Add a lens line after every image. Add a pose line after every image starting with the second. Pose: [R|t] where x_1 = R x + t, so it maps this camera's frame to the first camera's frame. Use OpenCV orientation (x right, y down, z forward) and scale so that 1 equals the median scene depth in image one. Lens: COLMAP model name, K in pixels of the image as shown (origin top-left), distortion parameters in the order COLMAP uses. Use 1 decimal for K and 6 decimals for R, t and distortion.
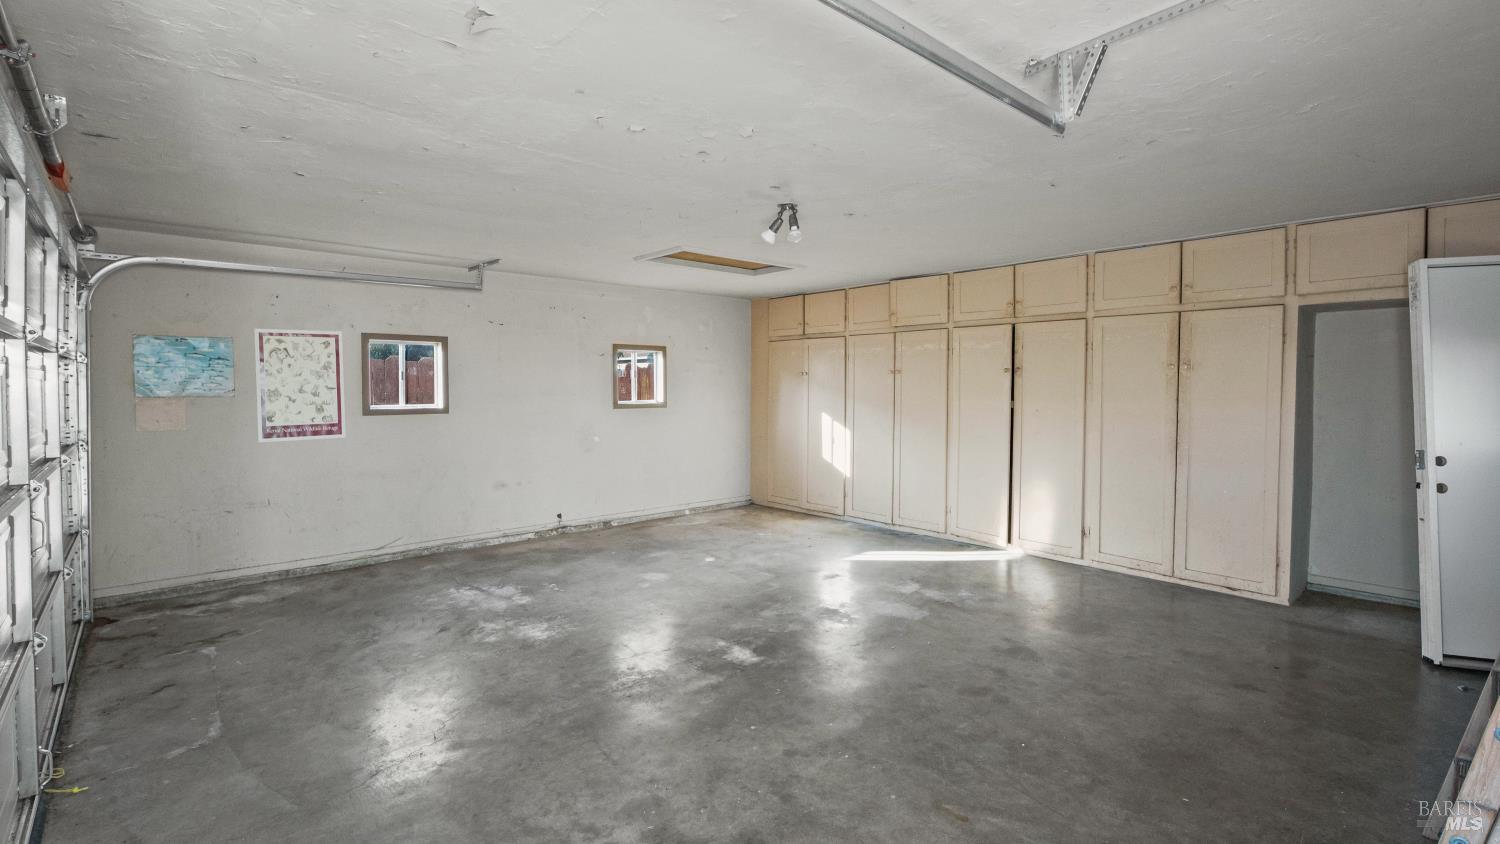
lens RADIAL K [[678.3, 0, 749.0], [0, 678.3, 407.1], [0, 0, 1]] dist [0.011562, 0.000213]
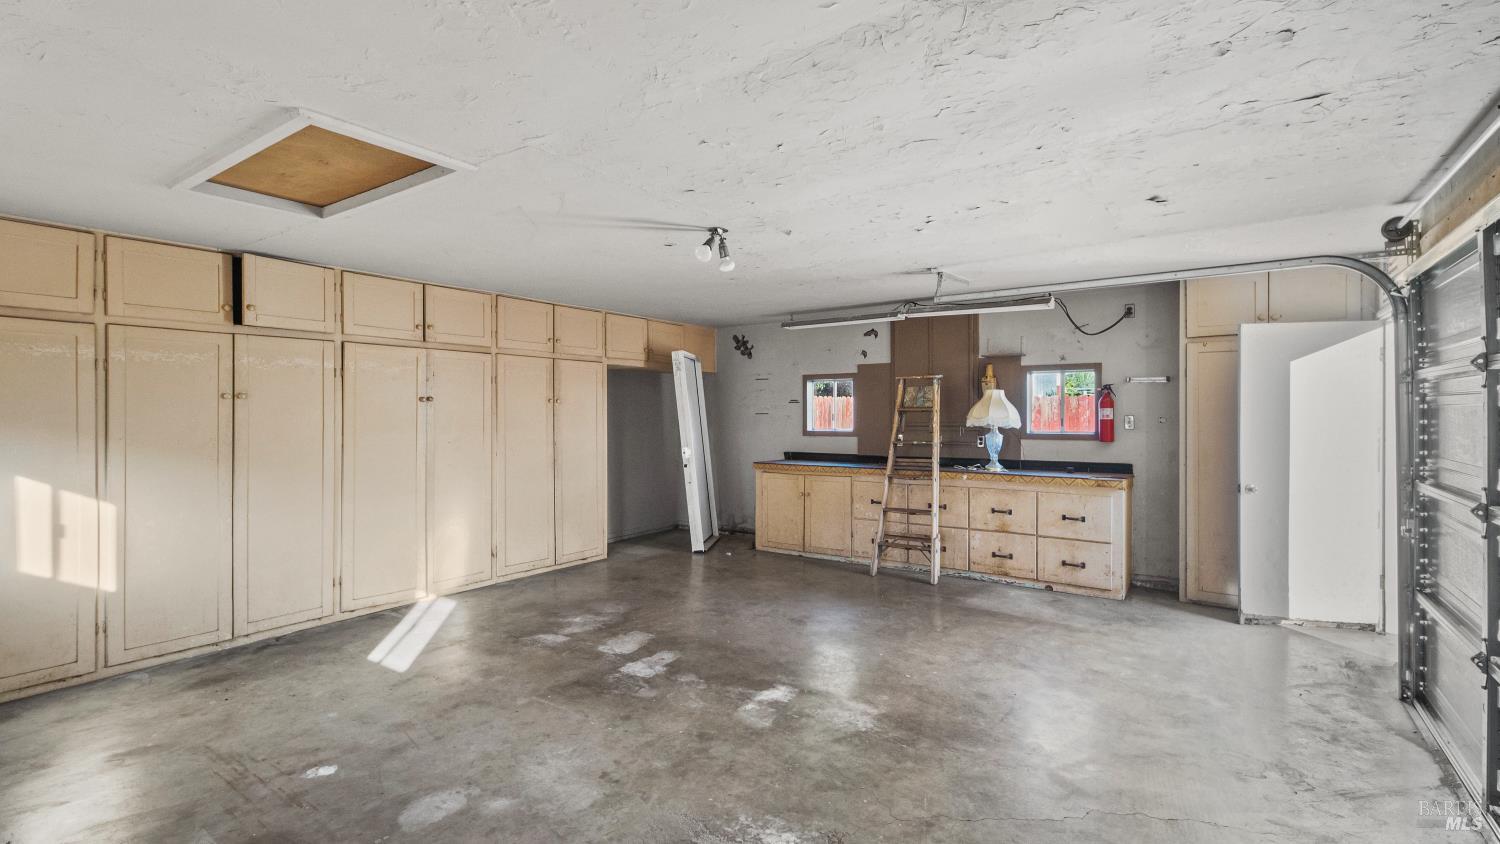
lens RADIAL K [[678.3, 0, 748.8], [0, 678.3, 418.3], [0, 0, 1]] dist [0.011562, 0.000213]
pose [[-0.228202, -0.006191, 0.973594, -0.722554], [0.033710, 0.999330, 0.014256, -0.033572], [-0.973030, 0.036073, -0.227840, 0.952768]]
